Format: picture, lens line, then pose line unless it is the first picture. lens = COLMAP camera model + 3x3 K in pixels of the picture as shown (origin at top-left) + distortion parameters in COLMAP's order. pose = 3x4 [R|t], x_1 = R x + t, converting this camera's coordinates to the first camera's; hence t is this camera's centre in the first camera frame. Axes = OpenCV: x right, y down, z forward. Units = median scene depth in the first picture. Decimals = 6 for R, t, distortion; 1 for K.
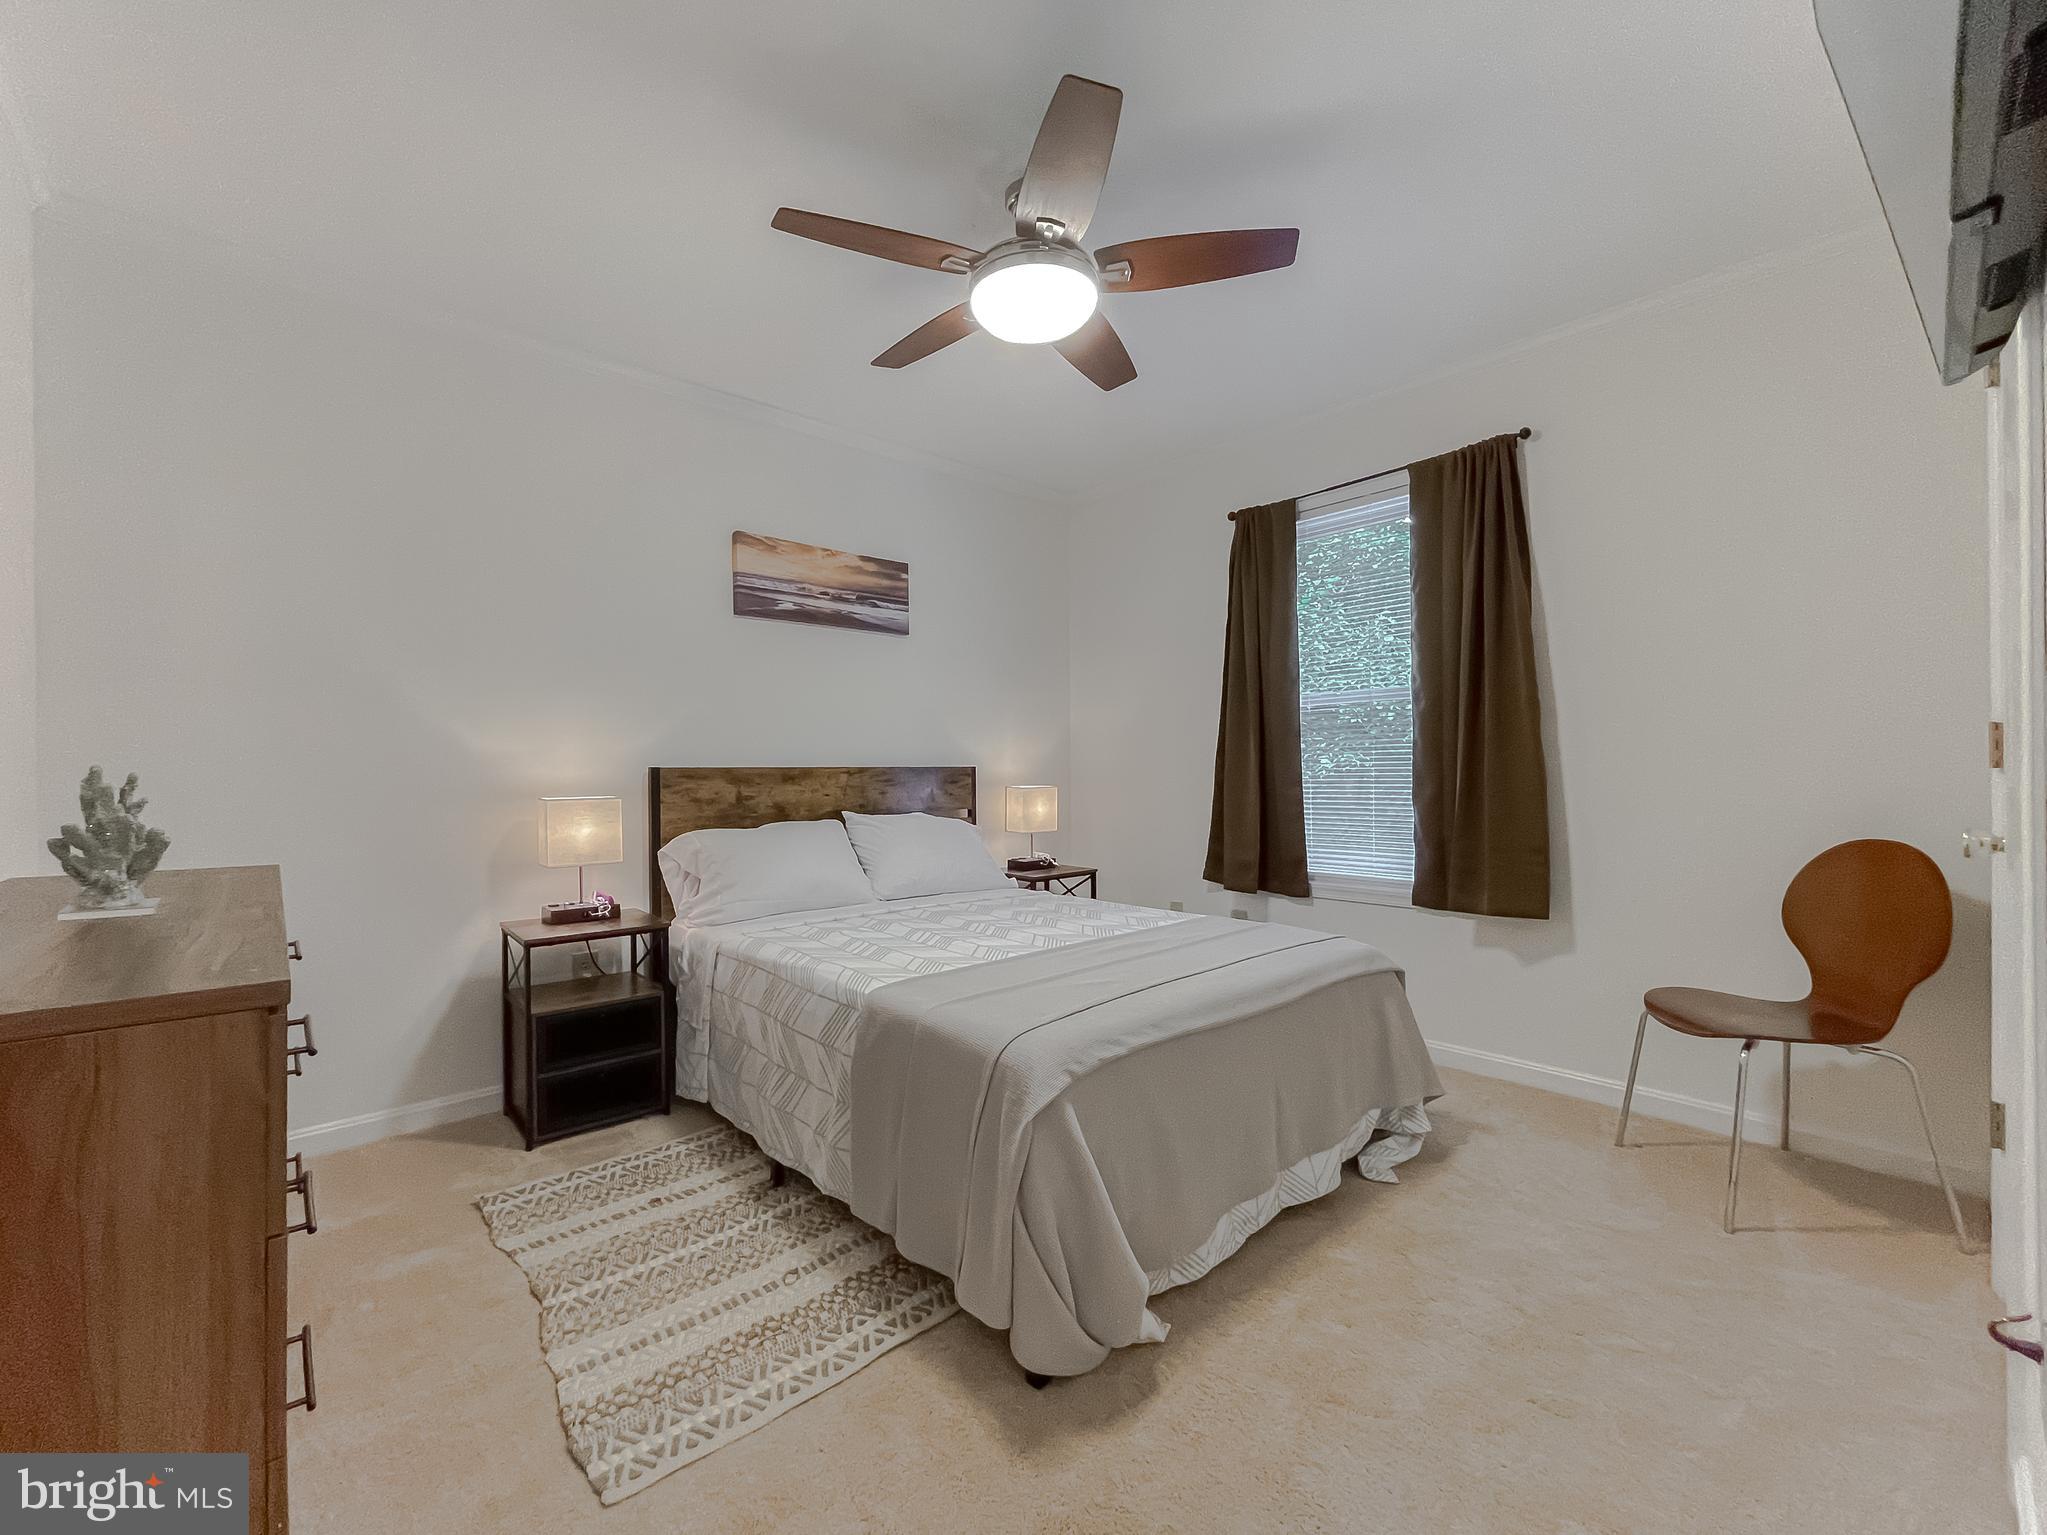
lens RADIAL K [[841.6, 0, 1043.5], [0, 841.6, 768.9], [0, 0, 1]] dist [-0.000259, 0.000380]
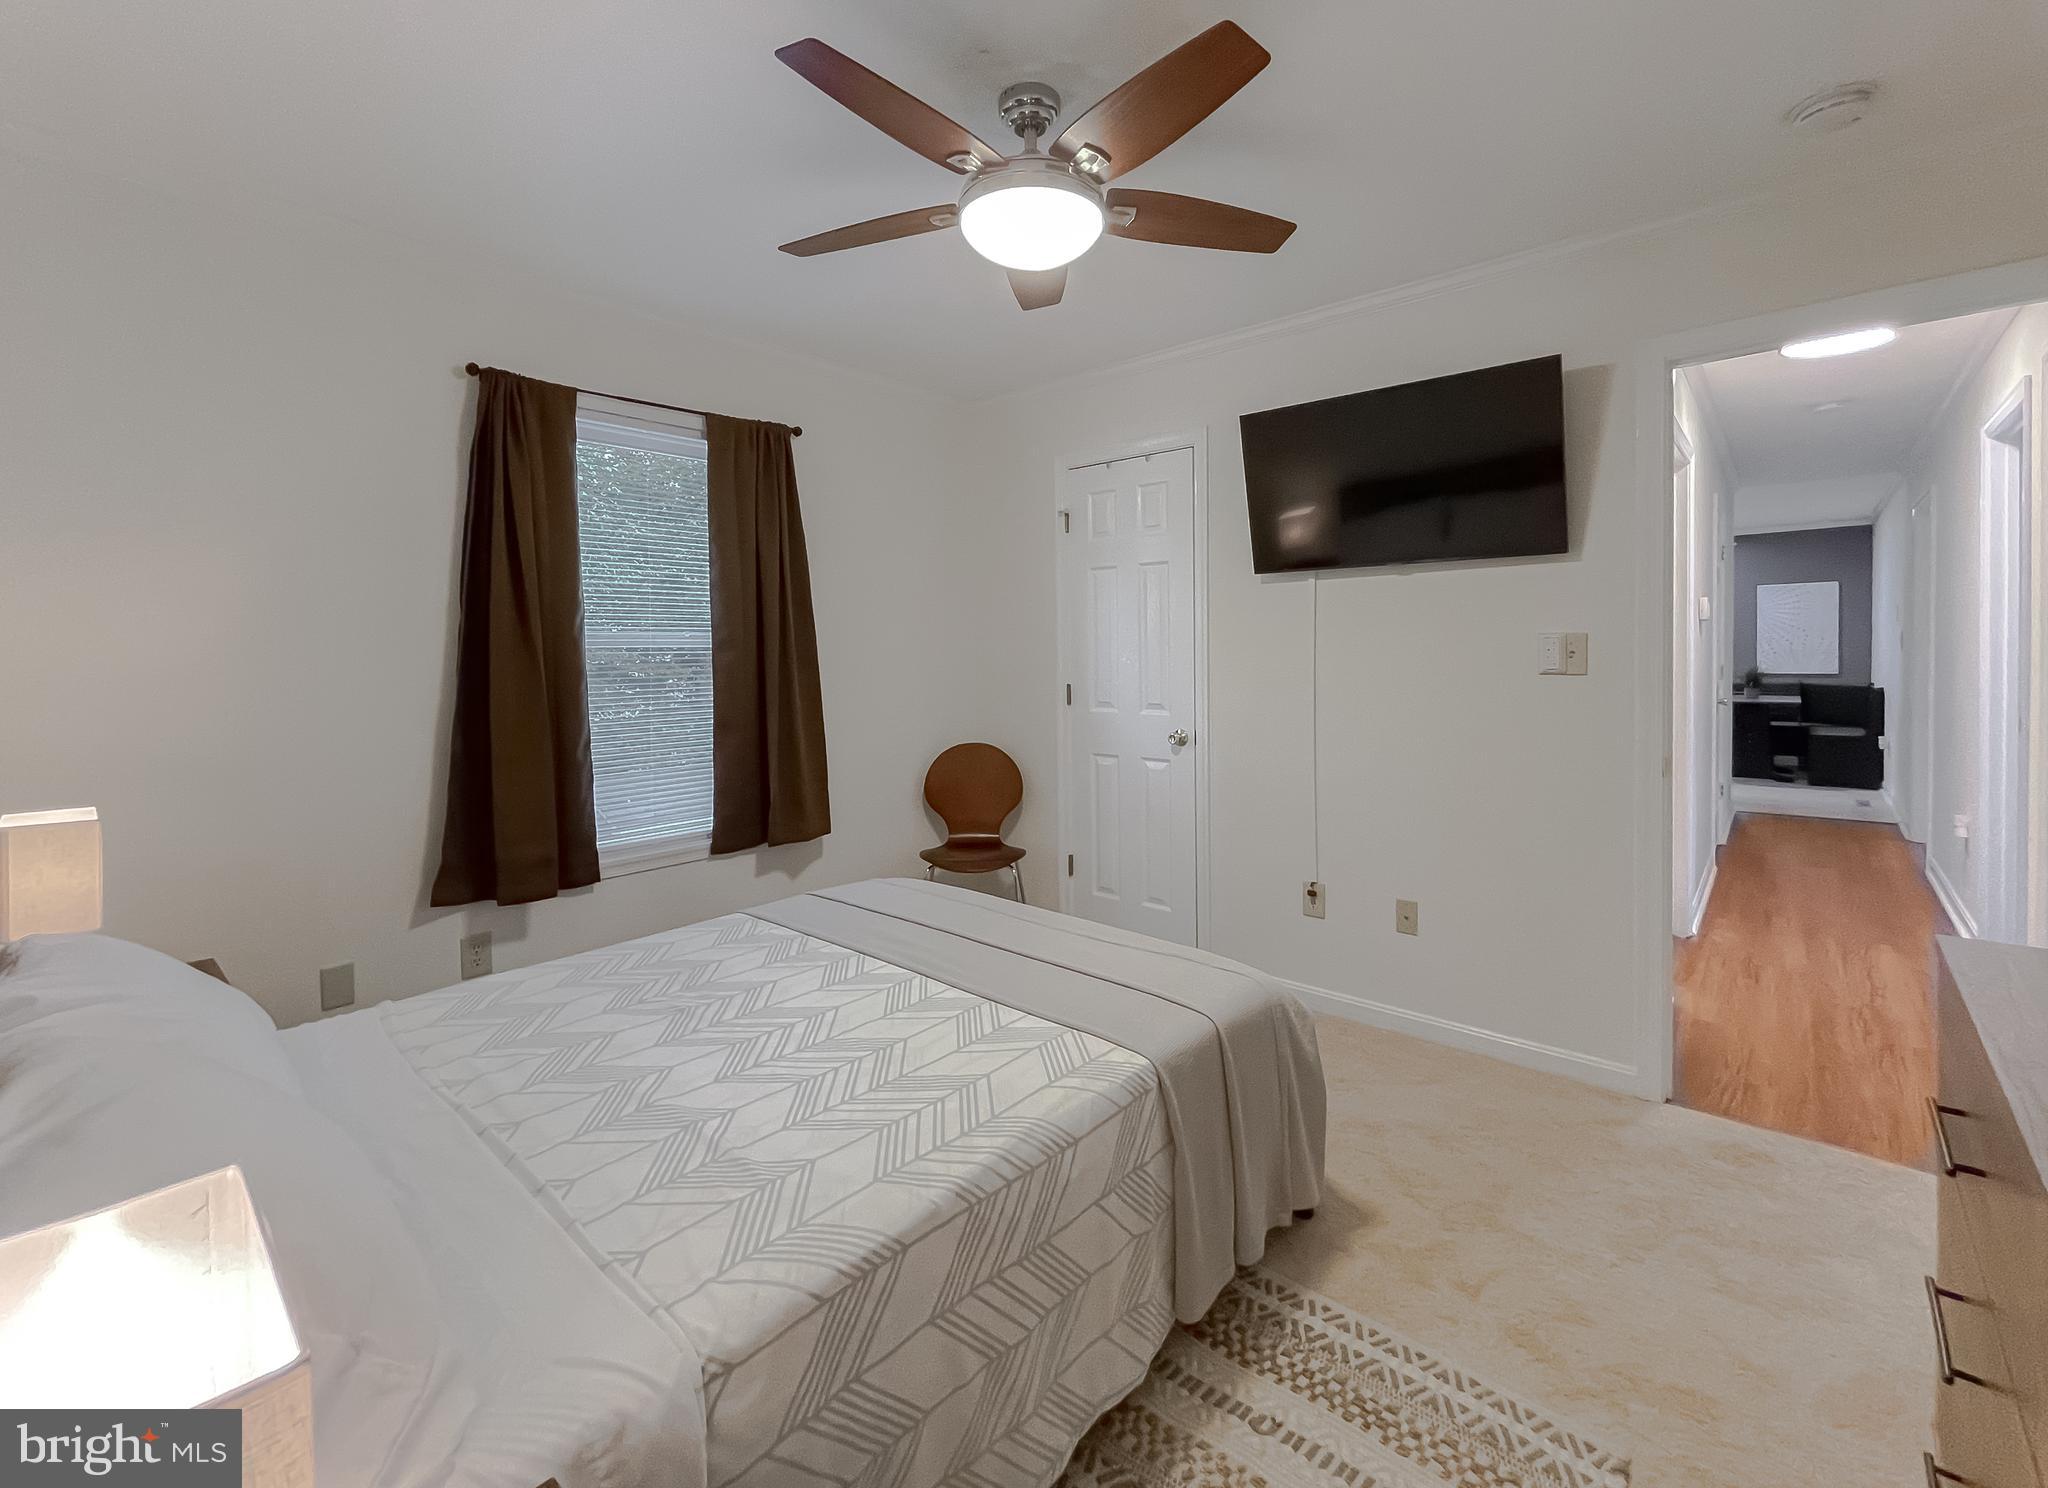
lens RADIAL K [[873.6, 0, 988.2], [0, 873.6, 669.3], [0, 0, 1]] dist [-0.007727, 0.002455]
pose [[-0.075519, -0.011309, 0.997080, -2.762789], [0.016194, 0.999790, 0.012567, -0.291902], [-0.997013, 0.017096, -0.075320, 3.344827]]
